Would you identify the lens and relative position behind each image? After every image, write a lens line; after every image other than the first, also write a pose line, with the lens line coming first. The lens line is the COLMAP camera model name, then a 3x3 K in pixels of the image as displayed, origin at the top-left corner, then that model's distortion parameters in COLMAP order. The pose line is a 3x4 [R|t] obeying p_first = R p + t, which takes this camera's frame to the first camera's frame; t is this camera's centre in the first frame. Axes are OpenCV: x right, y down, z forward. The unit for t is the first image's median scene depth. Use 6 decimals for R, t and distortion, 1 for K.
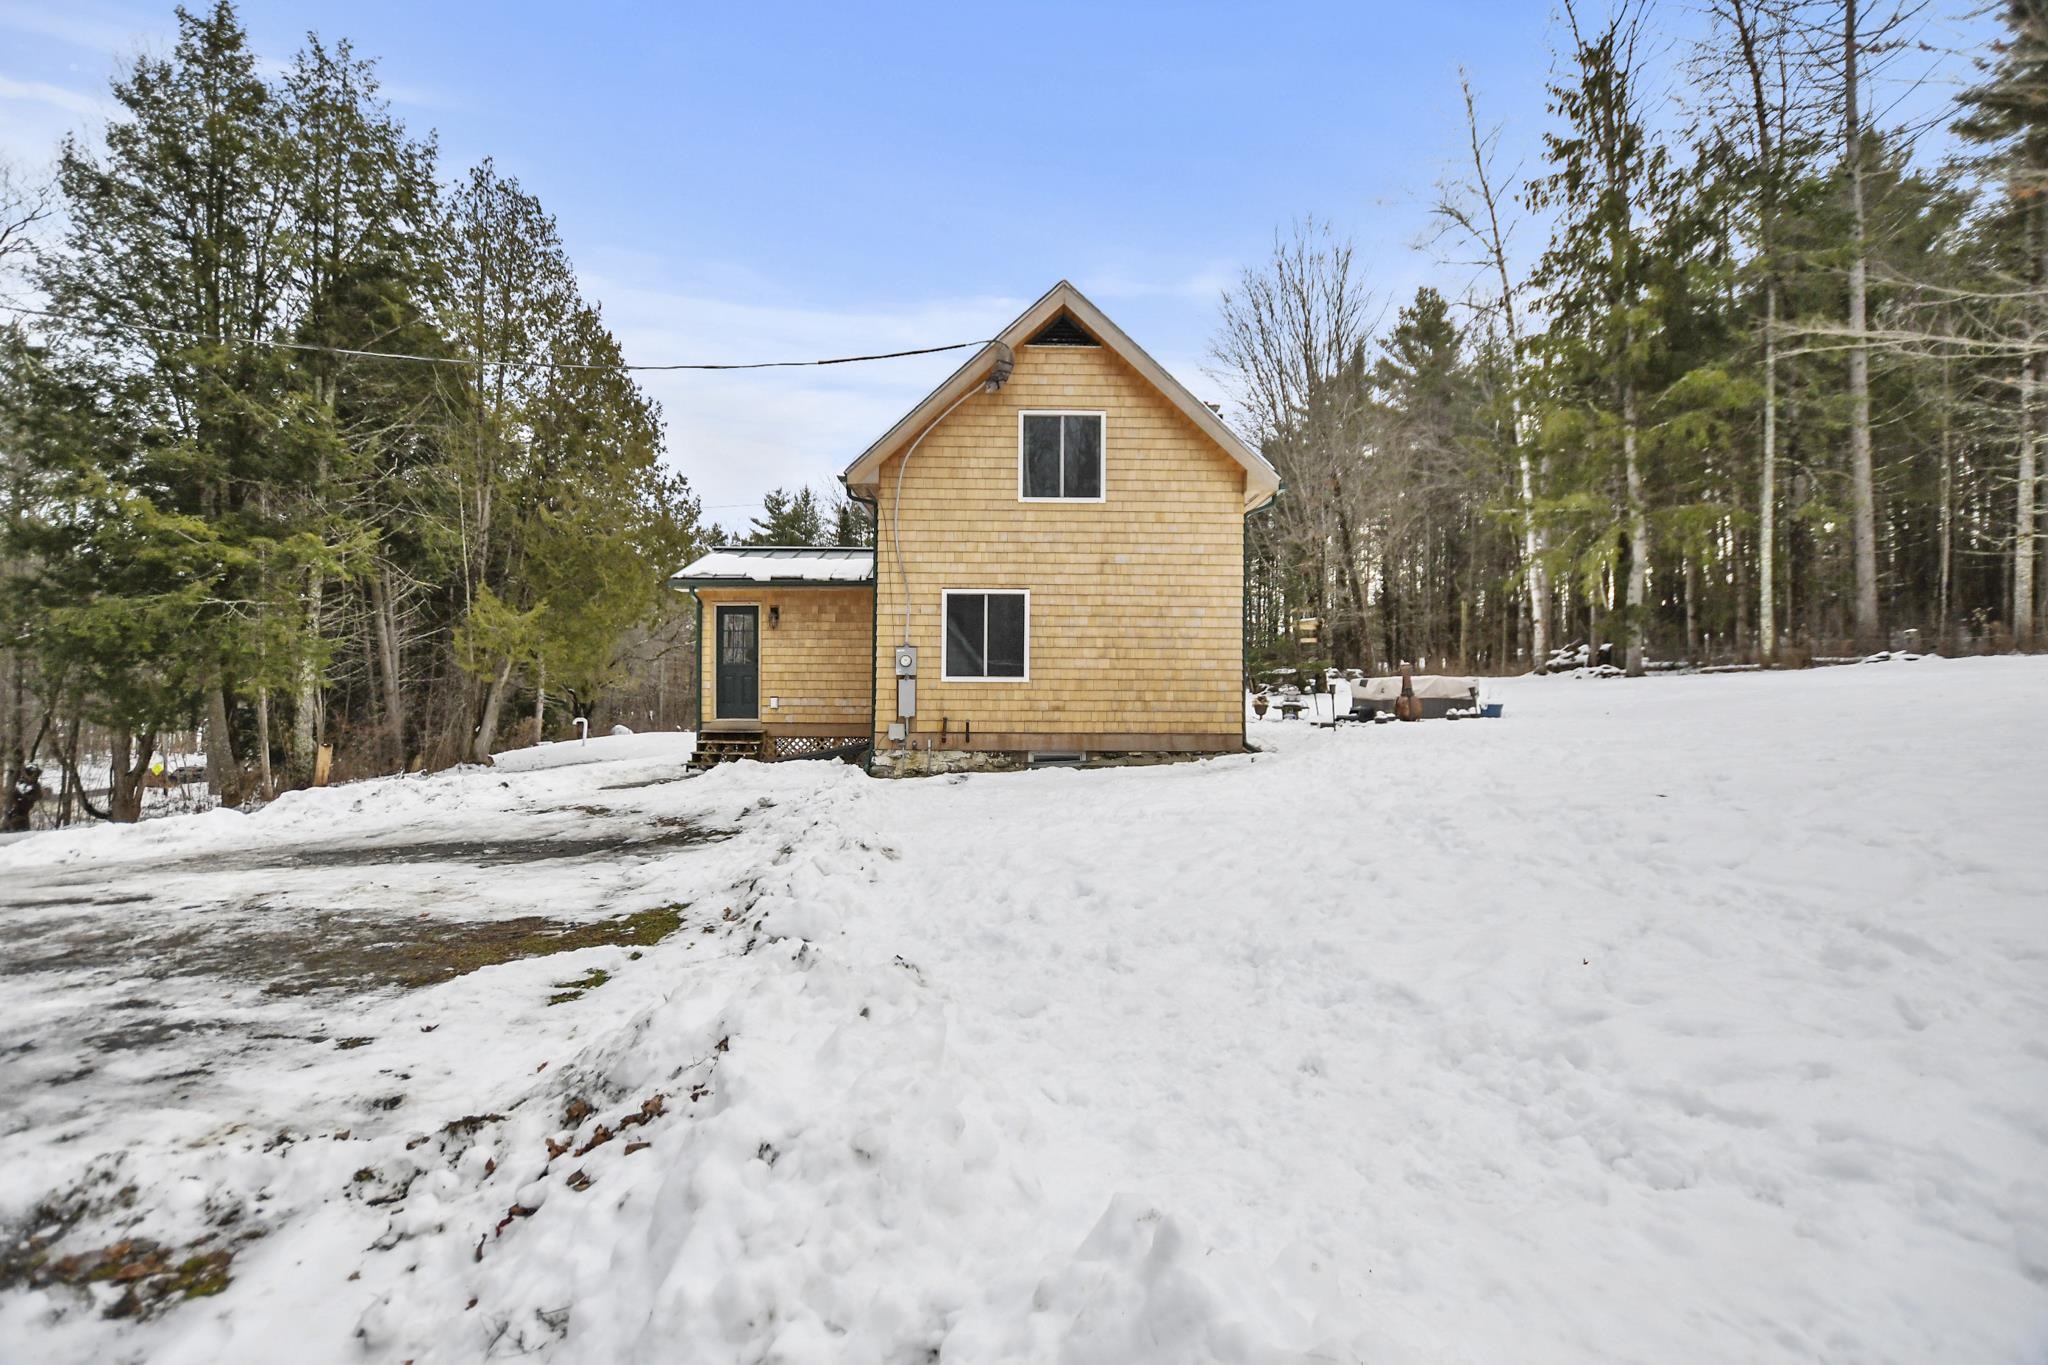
lens RADIAL K [[920.8, 0, 1014.3], [0, 920.8, 693.3], [0, 0, 1]] dist [-0.019876, 0.001295]
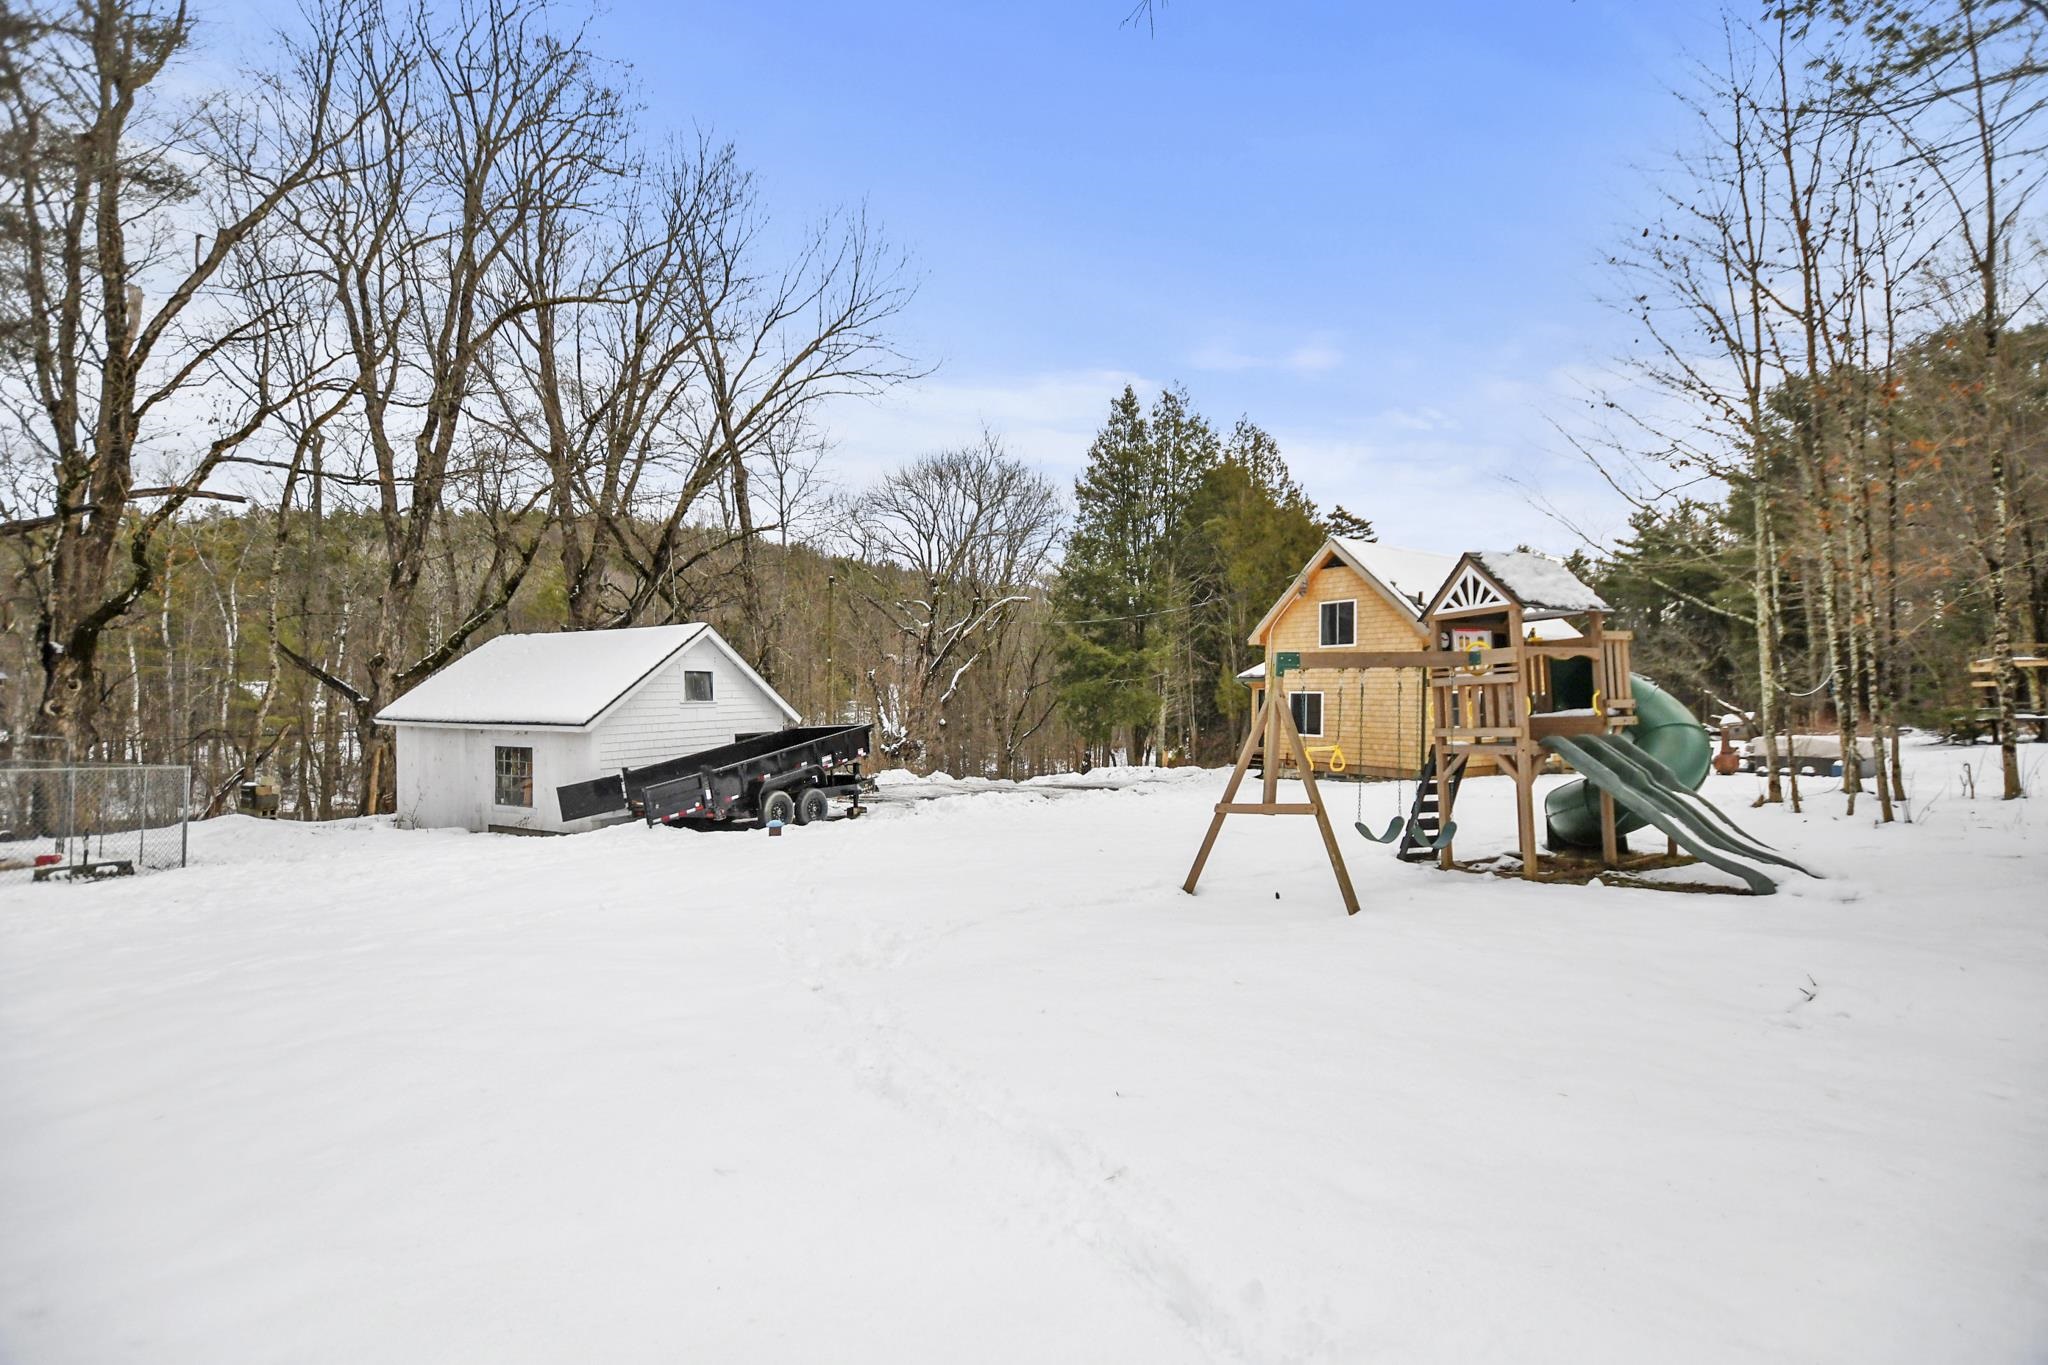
lens RADIAL K [[920.8, 0, 1014.3], [0, 920.8, 693.3], [0, 0, 1]] dist [-0.019876, 0.001295]
pose [[0.546606, -0.001841, -0.837388, 0.793014], [-0.005373, 0.999969, -0.005706, -0.054770], [0.837373, 0.007618, 0.546579, -0.392264]]
